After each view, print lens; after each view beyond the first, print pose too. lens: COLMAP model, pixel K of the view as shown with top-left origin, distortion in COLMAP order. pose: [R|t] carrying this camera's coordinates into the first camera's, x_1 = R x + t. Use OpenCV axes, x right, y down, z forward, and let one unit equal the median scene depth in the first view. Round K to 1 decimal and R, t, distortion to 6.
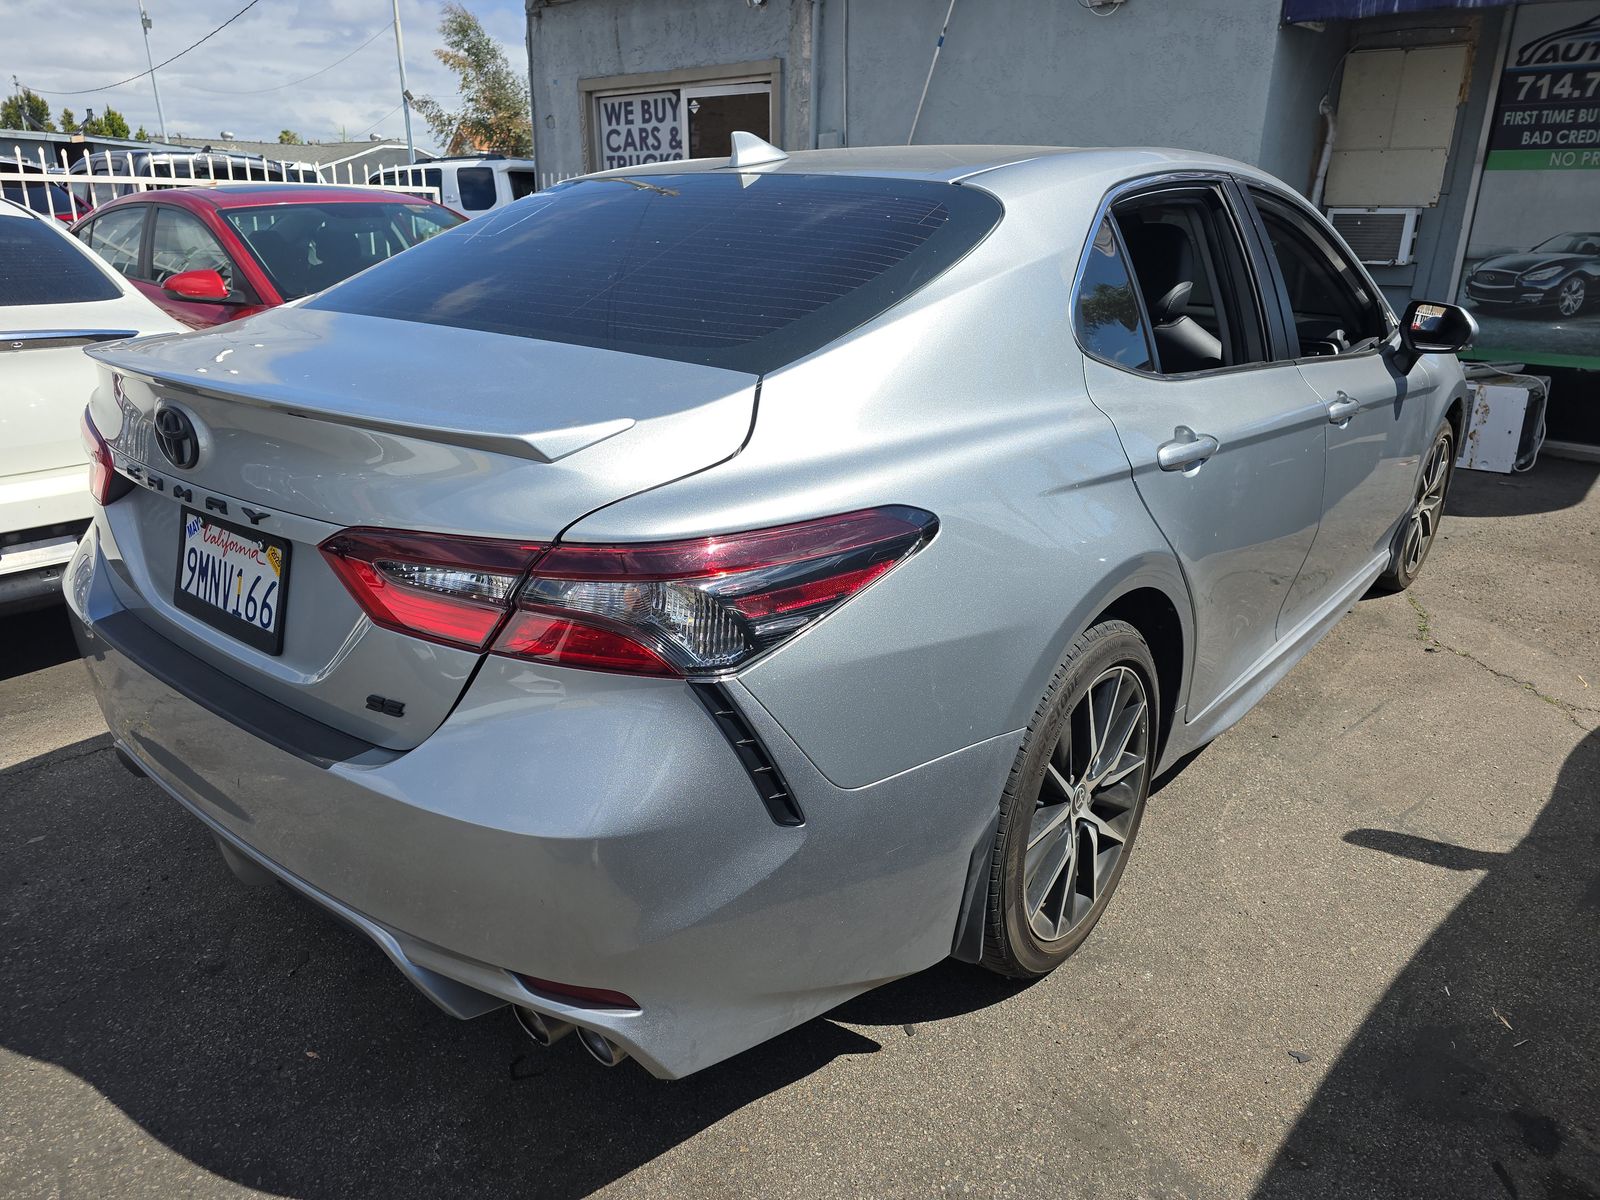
lens RADIAL K [[1100.0, 0, 798.9], [0, 1100.0, 600.8], [0, 0, 1]] dist [0.030112, -0.025515]
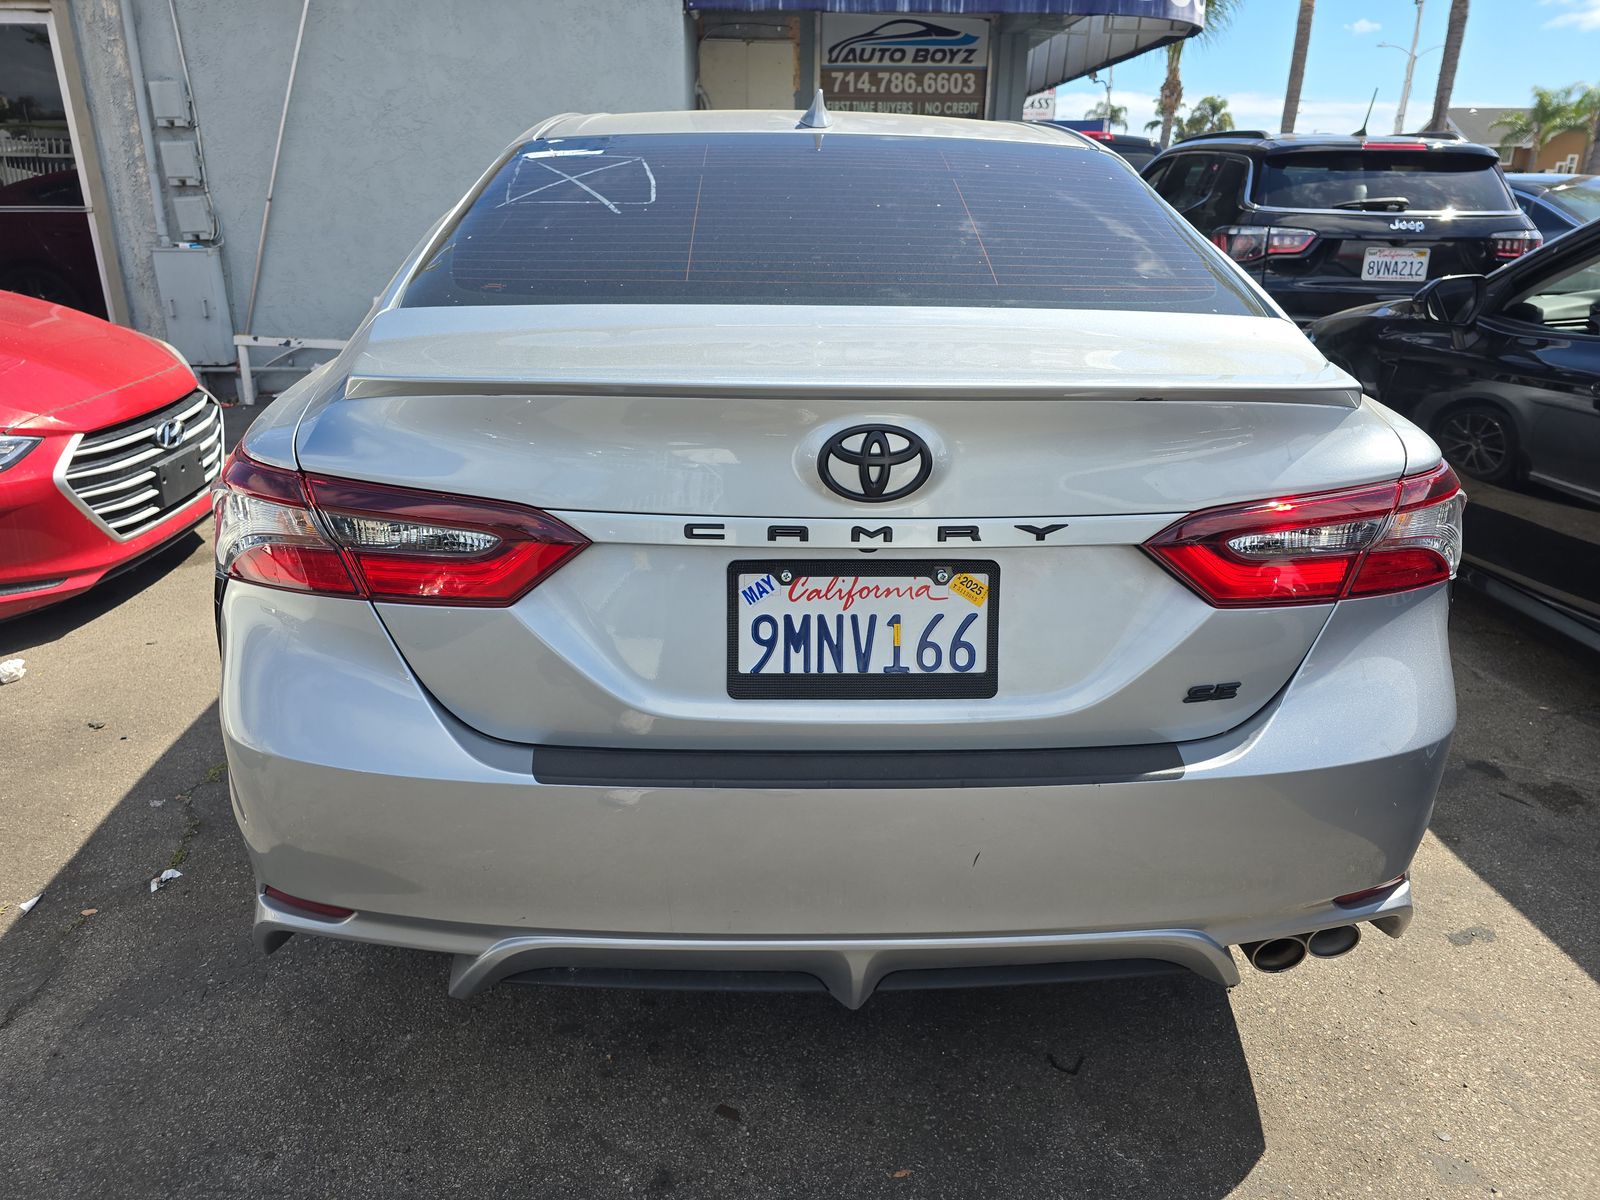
lens RADIAL K [[1100.0, 0, 804.6], [0, 1100.0, 601.9], [0, 0, 1]] dist [0.030112, -0.025515]
pose [[0.744226, -0.234240, 0.625508, -0.281064], [0.219437, 0.970253, 0.102255, -0.035983], [-0.630853, 0.061159, 0.773488, 0.110108]]
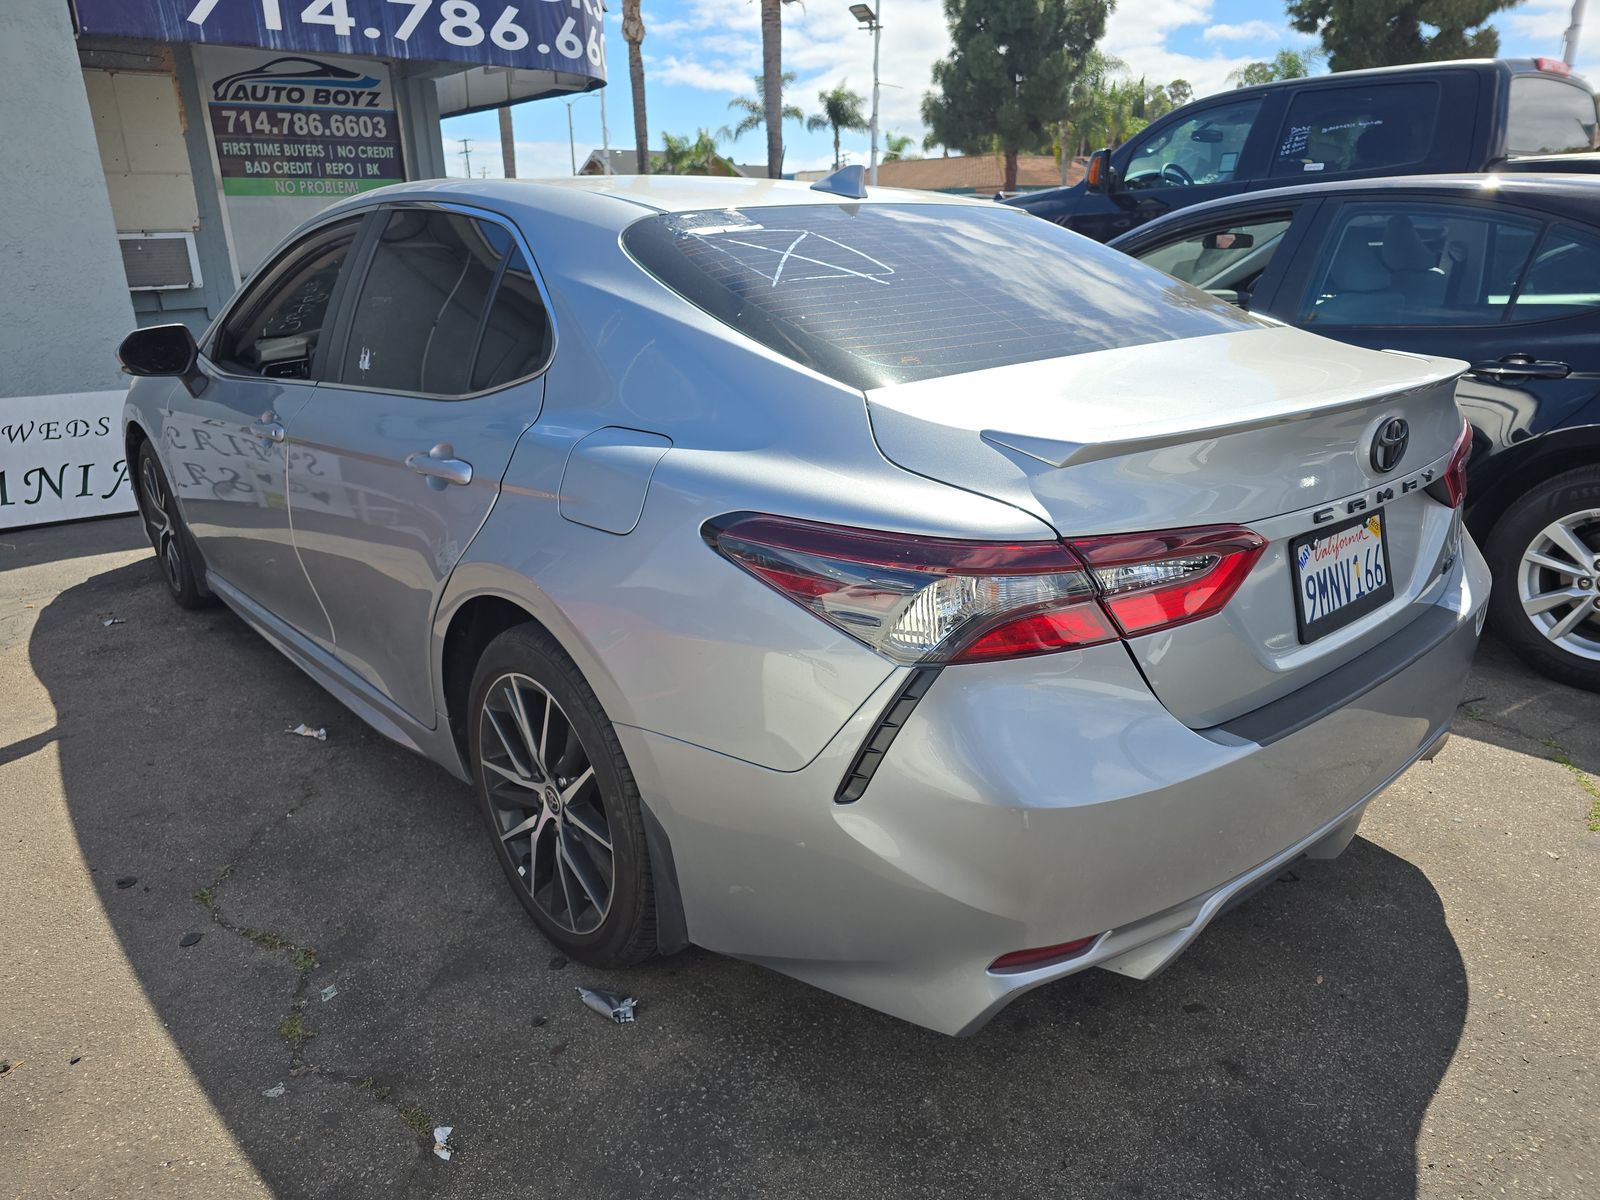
lens RADIAL K [[1100.0, 0, 809.1], [0, 1100.0, 596.3], [0, 0, 1]] dist [0.030112, -0.025515]
pose [[0.158543, -0.328730, 0.931022, -0.437717], [0.348087, 0.901015, 0.258859, -0.125898], [-0.923959, 0.283036, 0.257276, 0.327691]]
